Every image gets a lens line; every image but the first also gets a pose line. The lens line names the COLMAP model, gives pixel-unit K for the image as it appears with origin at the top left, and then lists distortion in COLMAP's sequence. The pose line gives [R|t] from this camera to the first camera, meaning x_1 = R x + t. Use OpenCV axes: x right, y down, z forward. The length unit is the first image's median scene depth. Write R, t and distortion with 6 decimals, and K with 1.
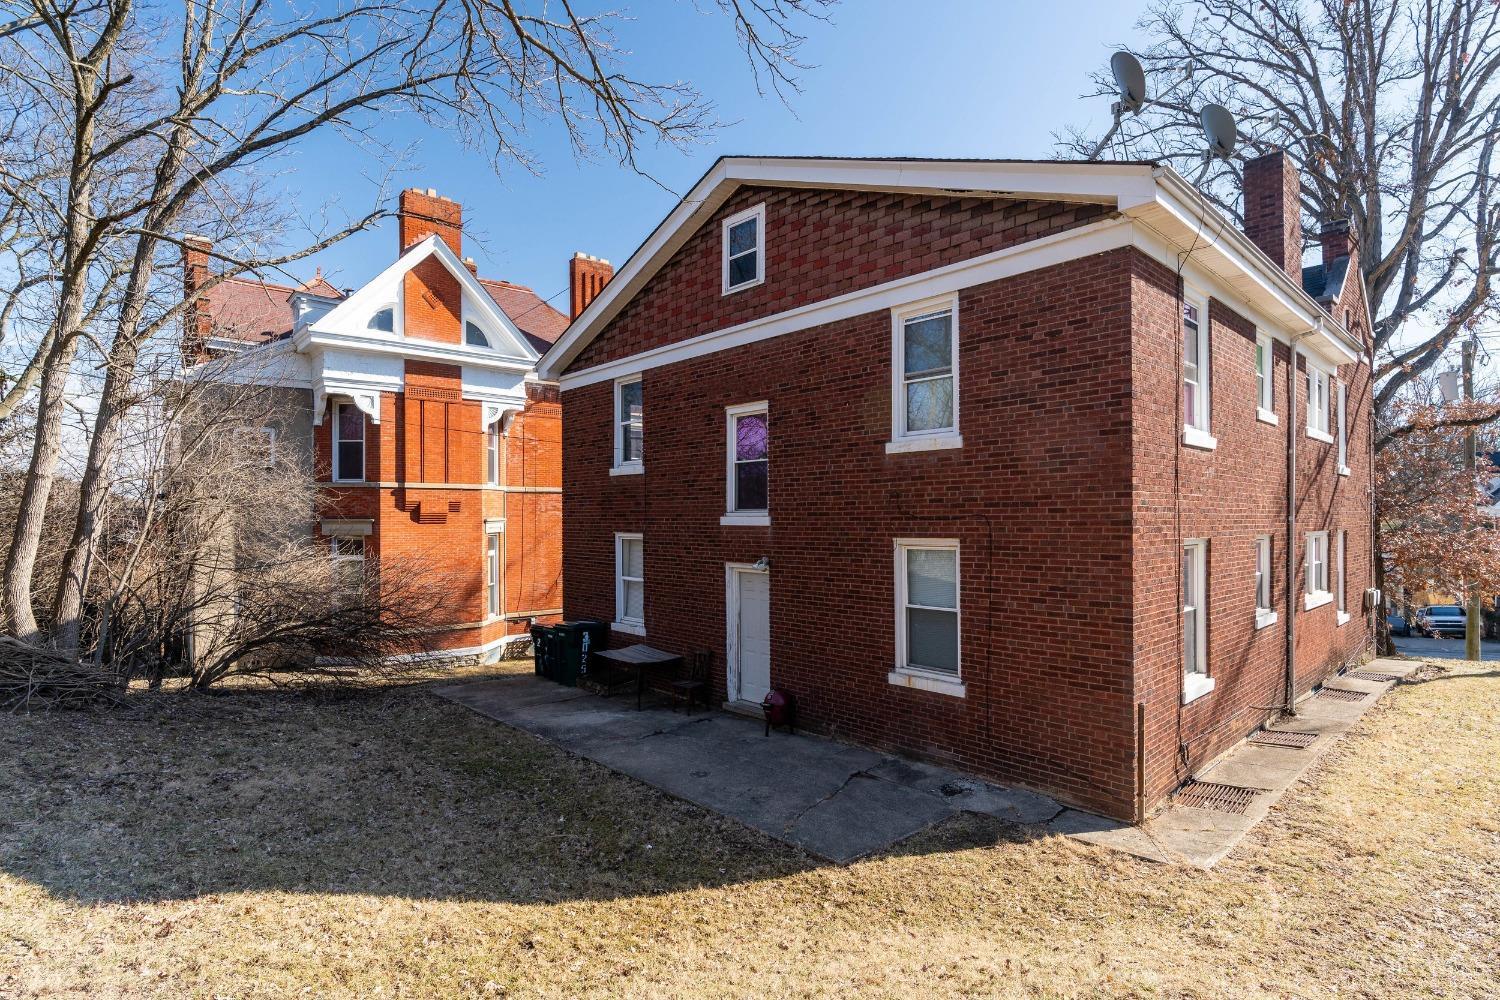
lens RADIAL K [[770.8, 0, 750.0], [0, 770.8, 500.0], [0, 0, 1]] dist [0.005004, 0.000933]
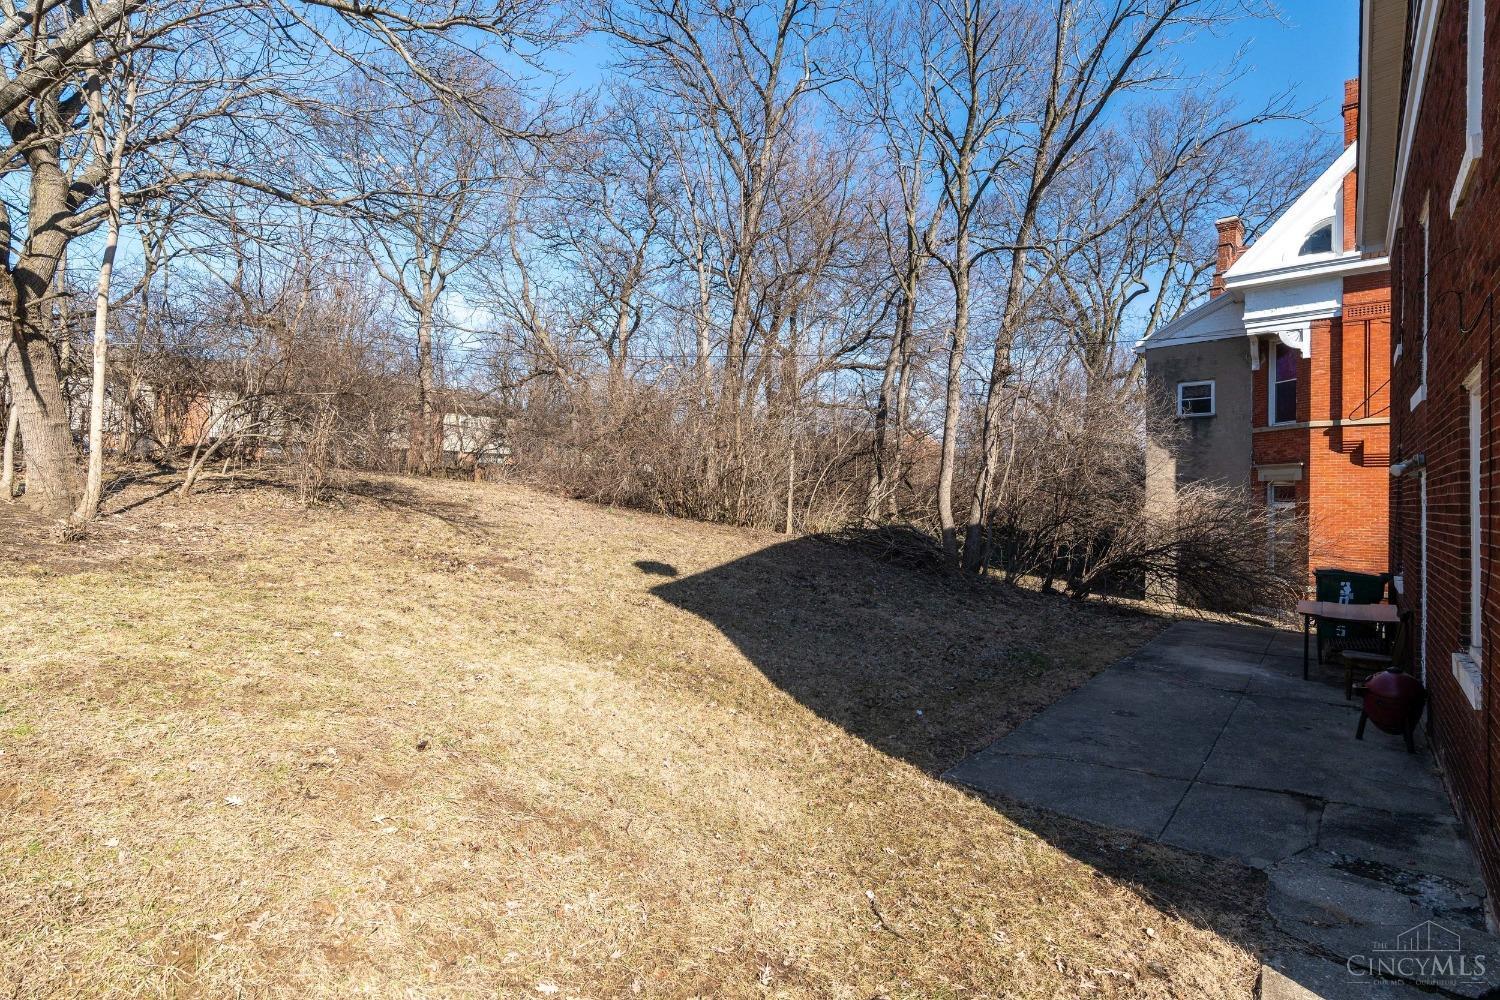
lens RADIAL K [[735.9, 0, 750.0], [0, 735.9, 500.0], [0, 0, 1]] dist [-0.003207, -0.000484]
pose [[0.121002, 0.004983, -0.992640, 0.299276], [0.009938, 0.999931, 0.006231, 0.057210], [0.992603, -0.010619, 0.120944, 0.241477]]
